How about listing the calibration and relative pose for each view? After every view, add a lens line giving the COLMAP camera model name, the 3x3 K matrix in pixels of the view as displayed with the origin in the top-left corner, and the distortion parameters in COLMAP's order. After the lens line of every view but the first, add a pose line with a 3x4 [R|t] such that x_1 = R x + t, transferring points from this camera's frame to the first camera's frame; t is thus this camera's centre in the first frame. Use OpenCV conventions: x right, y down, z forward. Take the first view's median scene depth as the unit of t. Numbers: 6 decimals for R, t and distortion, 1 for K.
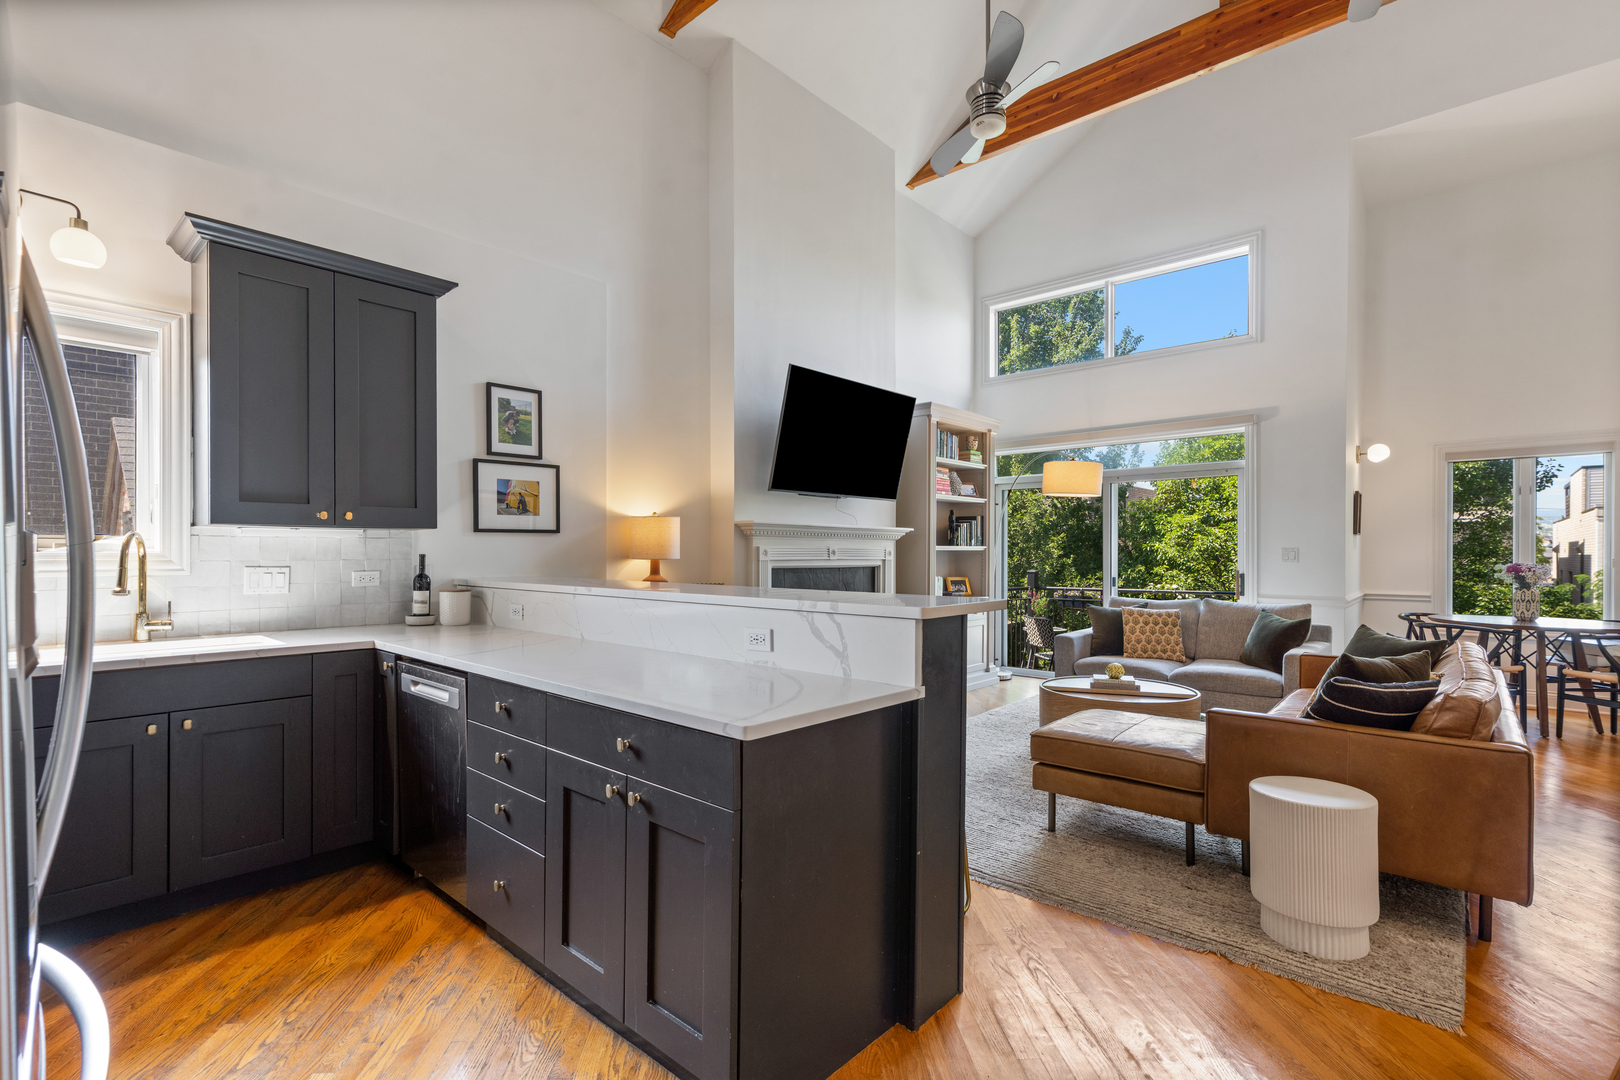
lens RADIAL K [[748.9, 0, 802.4], [0, 748.9, 555.3], [0, 0, 1]] dist [-0.001697, 0.000318]
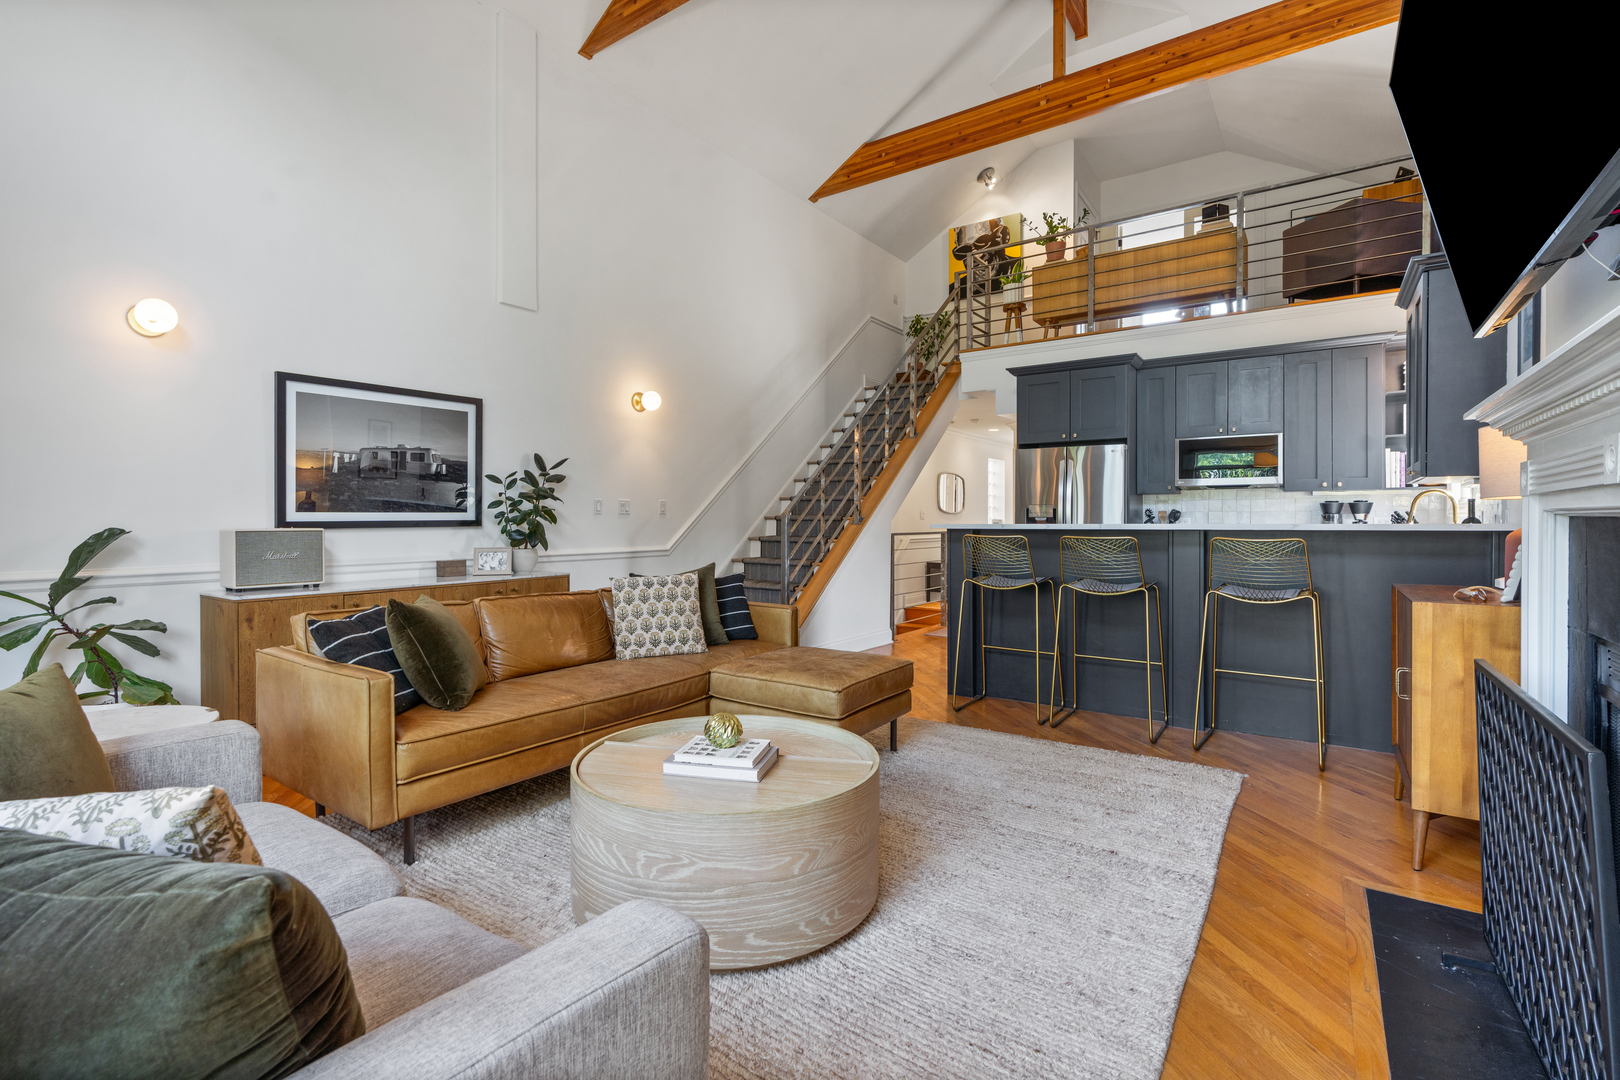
lens RADIAL K [[744.0, 0, 804.6], [0, 744.0, 541.7], [0, 0, 1]] dist [-0.005545, 0.001399]
pose [[-0.992723, 0.001205, -0.120412, 0.444605], [-0.002852, 0.999434, 0.033516, 0.020849], [0.120384, 0.033615, -0.992158, 1.547701]]
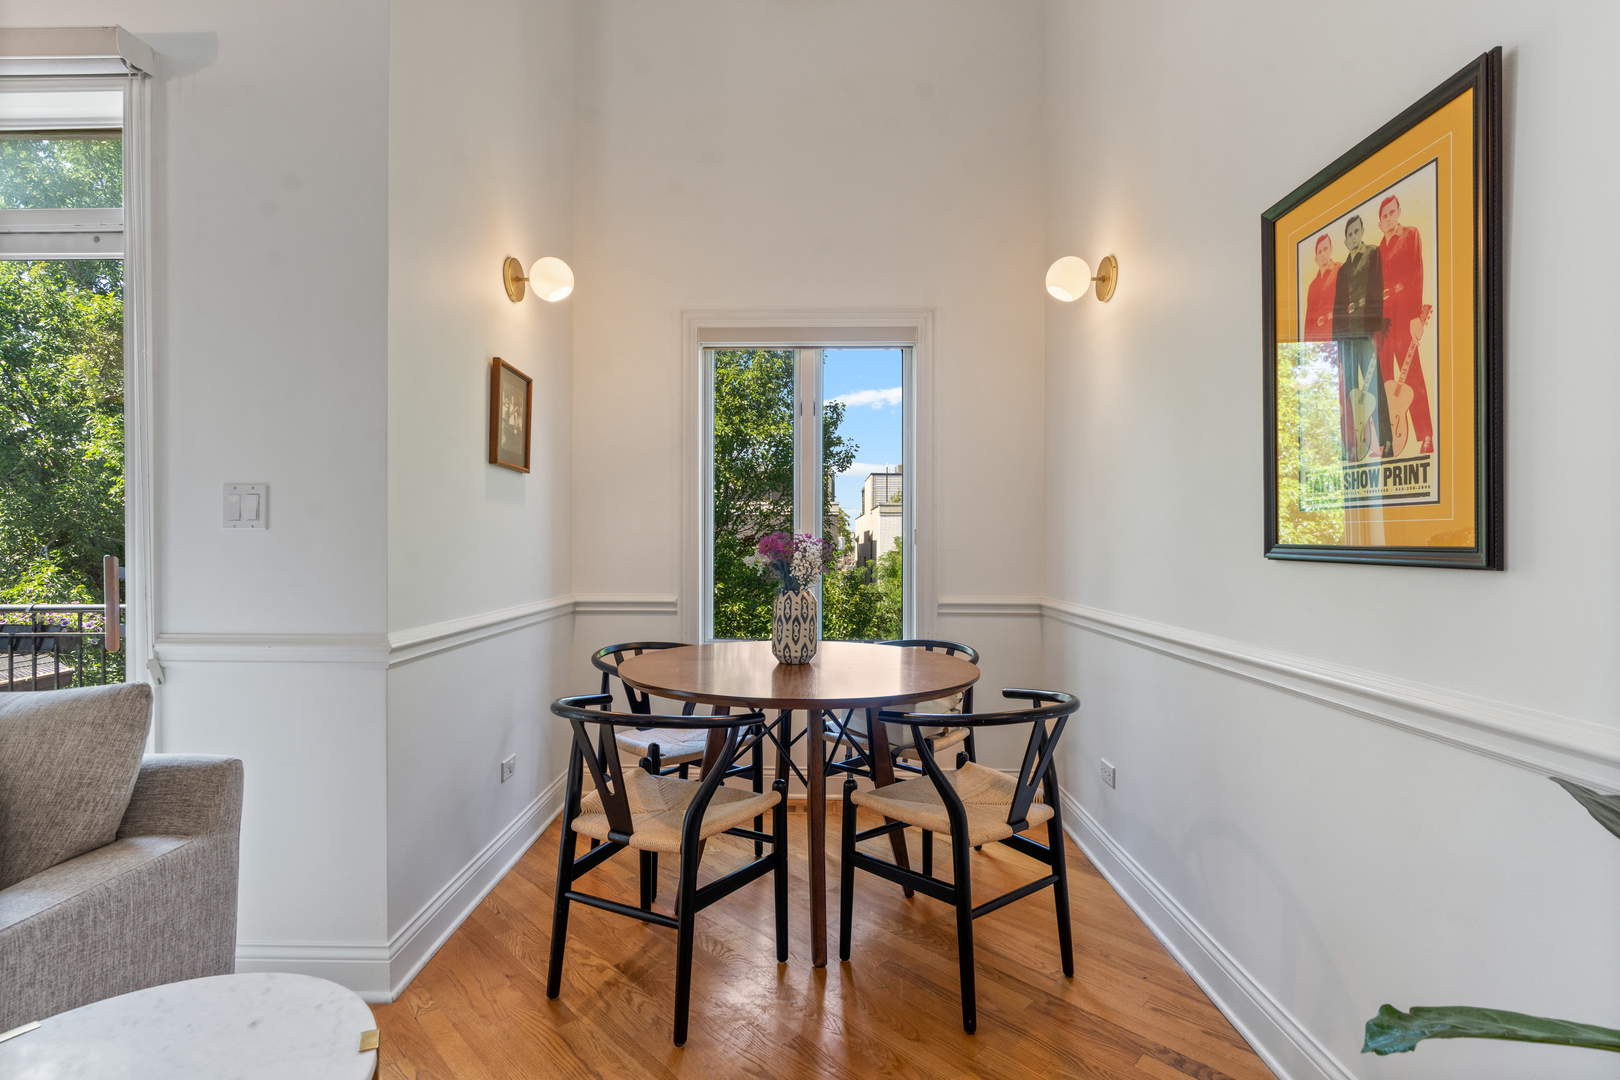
lens RADIAL K [[751.0, 0, 803.2], [0, 751.0, 543.5], [0, 0, 1]] dist [-0.010712, 0.000110]
pose [[0.753665, 0.002762, 0.657253, 0.835392], [-0.000309, 0.999993, -0.003847, 0.022677], [-0.657259, 0.002696, 0.753660, 0.813563]]
